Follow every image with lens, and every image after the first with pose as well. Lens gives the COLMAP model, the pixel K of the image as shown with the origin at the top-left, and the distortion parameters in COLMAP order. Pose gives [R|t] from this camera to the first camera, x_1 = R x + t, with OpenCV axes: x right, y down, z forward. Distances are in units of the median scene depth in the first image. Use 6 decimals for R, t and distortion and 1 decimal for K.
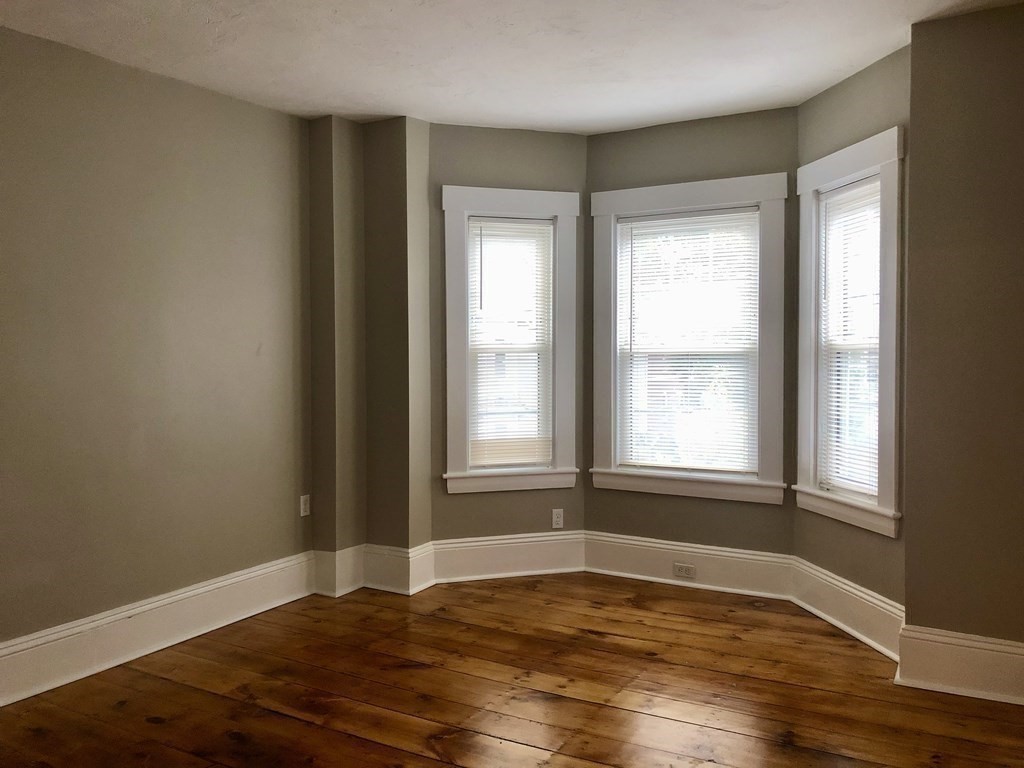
lens RADIAL K [[855.9, 0, 510.4], [0, 855.9, 382.2], [0, 0, 1]] dist [0.036642, -0.047044]
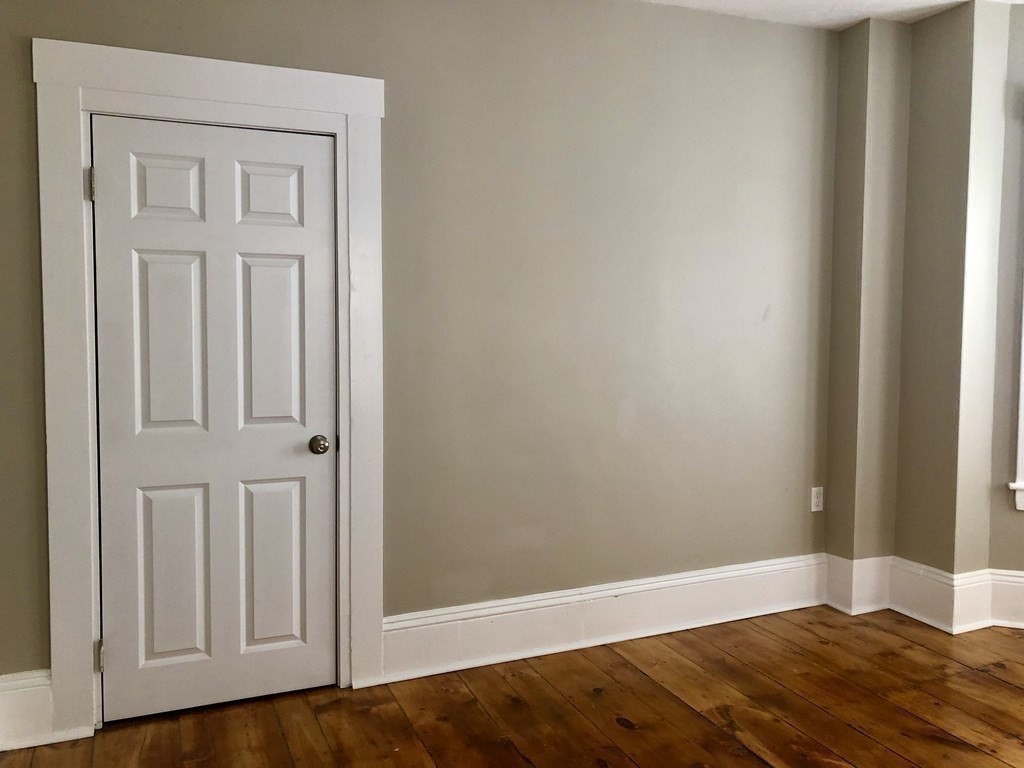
lens RADIAL K [[855.9, 0, 494.8], [0, 855.9, 376.4], [0, 0, 1]] dist [0.036642, -0.047044]
pose [[0.810404, 0.040297, -0.584484, -0.008943], [-0.023247, 0.999058, 0.036648, 0.000343], [0.585410, -0.016112, 0.810577, 0.155428]]
